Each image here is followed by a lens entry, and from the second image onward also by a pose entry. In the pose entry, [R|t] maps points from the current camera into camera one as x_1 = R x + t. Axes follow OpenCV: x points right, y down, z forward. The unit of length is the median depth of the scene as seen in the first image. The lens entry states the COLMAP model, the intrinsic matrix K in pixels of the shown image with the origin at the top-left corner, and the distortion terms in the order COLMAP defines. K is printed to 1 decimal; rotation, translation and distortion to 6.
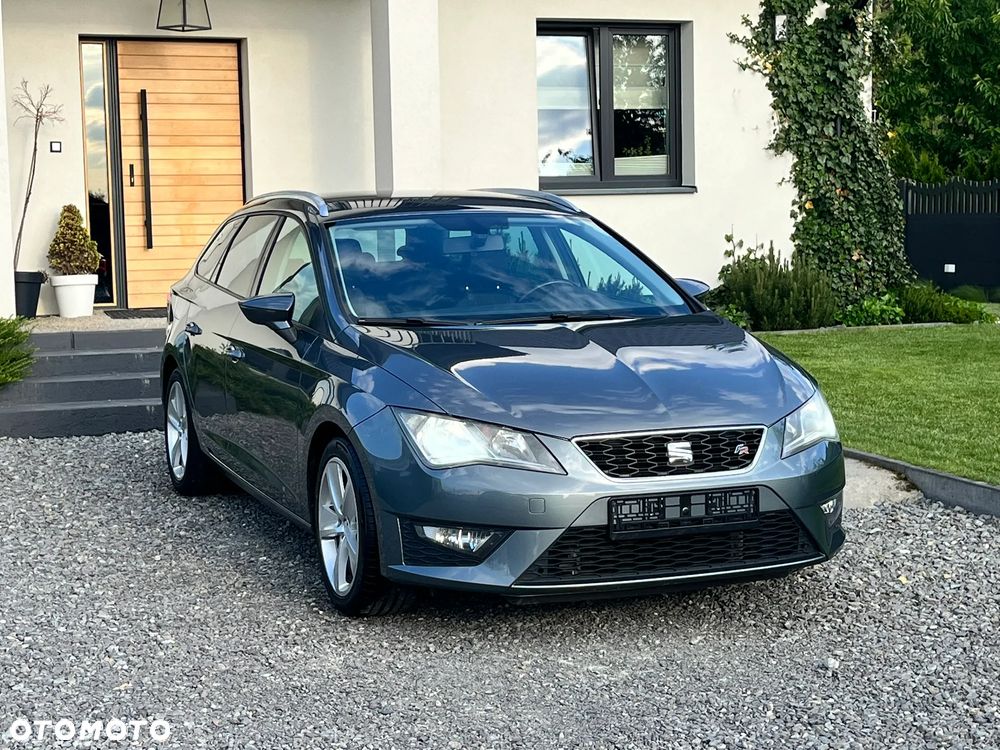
lens RADIAL K [[1773.8, 0, 500.0], [0, 1773.8, 375.0], [0, 0, 1]] dist [0.179805, -0.699398]
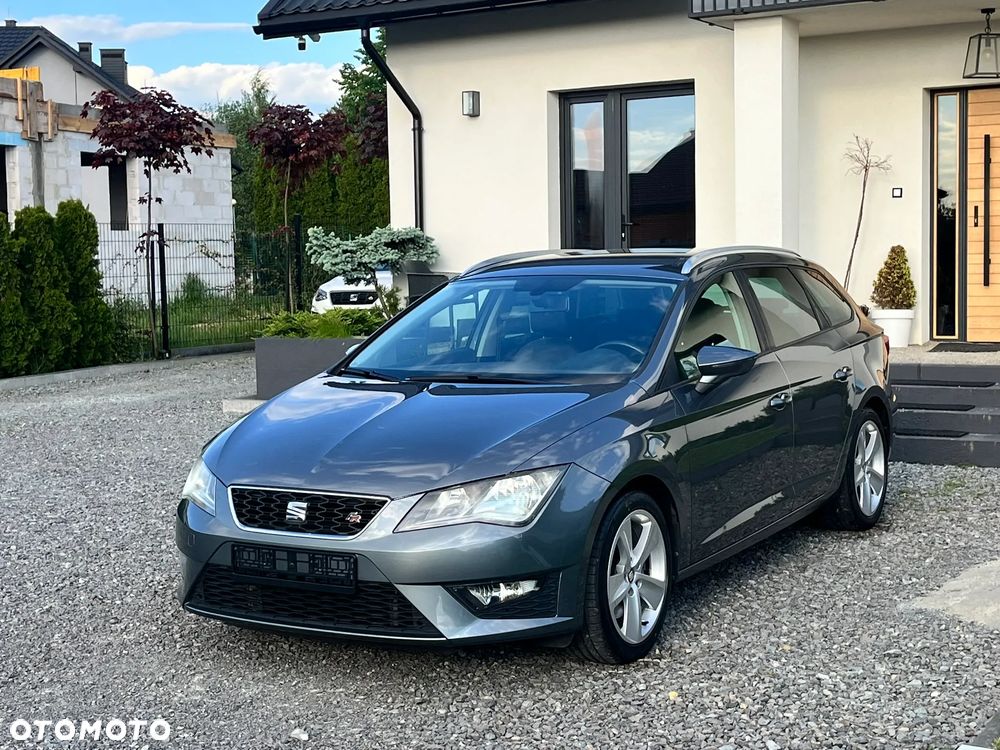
lens RADIAL K [[1582.1, 0, 500.0], [0, 1582.1, 375.0], [0, 0, 1]] dist [0.193138, -0.855187]
pose [[0.604633, 0.067961, -0.793600, 0.376850], [-0.066371, 0.997187, 0.034828, -0.032417], [0.793734, 0.031613, 0.607443, 0.206804]]
